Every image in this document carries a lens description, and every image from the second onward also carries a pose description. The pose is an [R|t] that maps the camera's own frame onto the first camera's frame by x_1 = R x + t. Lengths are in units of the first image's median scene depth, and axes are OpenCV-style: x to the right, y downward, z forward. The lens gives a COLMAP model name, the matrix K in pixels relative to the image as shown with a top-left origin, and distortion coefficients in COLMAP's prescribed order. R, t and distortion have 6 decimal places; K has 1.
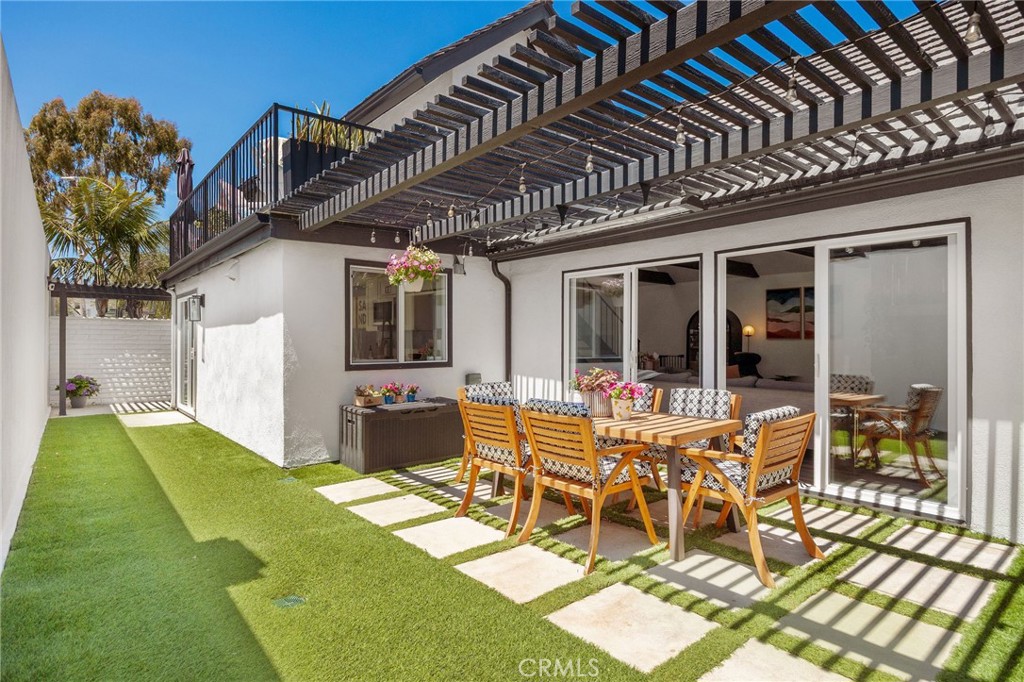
lens RADIAL K [[542.9, 0, 512.0], [0, 542.9, 341.0], [0, 0, 1]] dist [-0.002204, -0.000079]
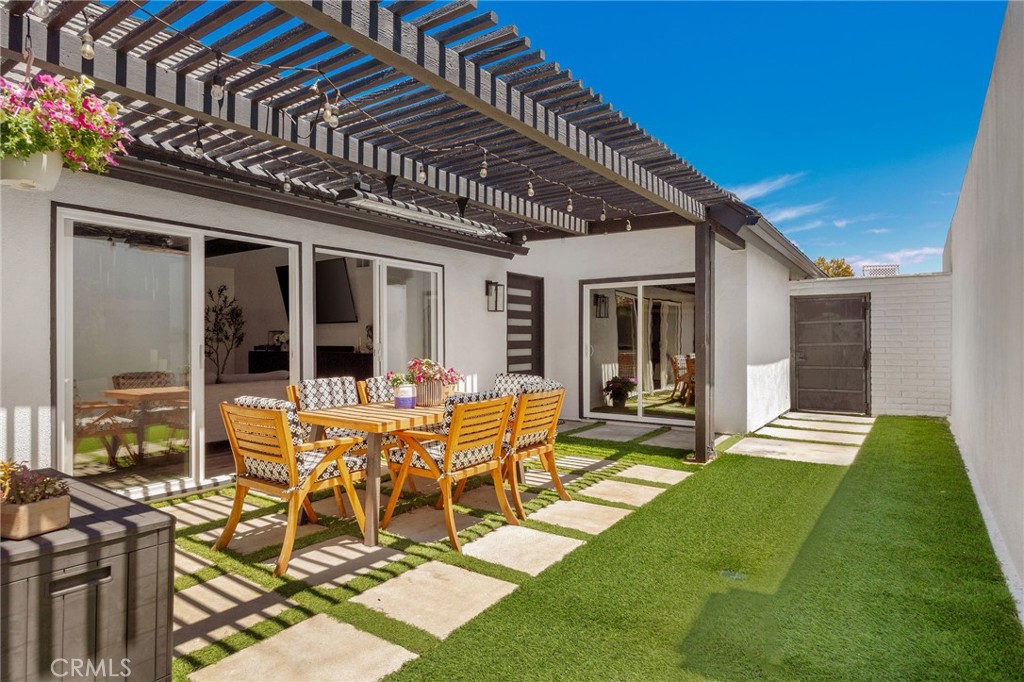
lens RADIAL K [[561.8, 0, 512.0], [0, 561.8, 341.0], [0, 0, 1]] dist [-0.000050, -0.000214]
pose [[-0.267932, 0.001032, 0.963437, -1.170582], [-0.000908, 0.999999, -0.001323, 0.024889], [-0.963437, -0.001229, -0.267931, 1.484442]]
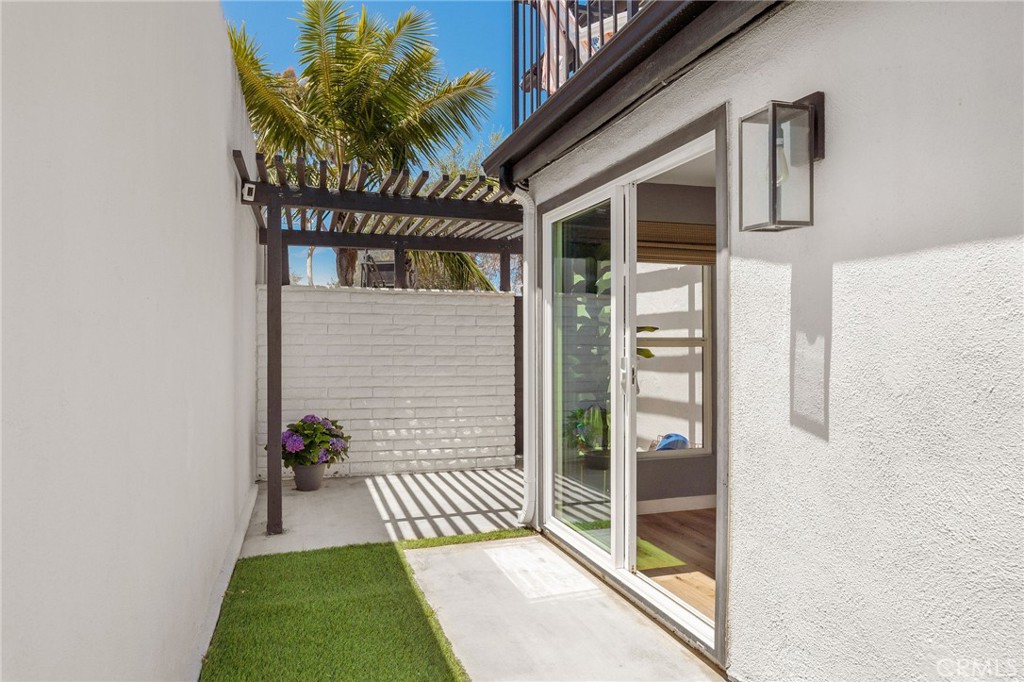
lens RADIAL K [[628.7, 0, 512.0], [0, 628.7, 341.0], [0, 0, 1]] dist [-0.000454, 0.000029]
pose [[0.934472, -0.003532, -0.356018, -0.301766], [0.002569, 0.999992, -0.003178, 0.003045], [0.356027, 0.002055, 0.934474, 0.378601]]
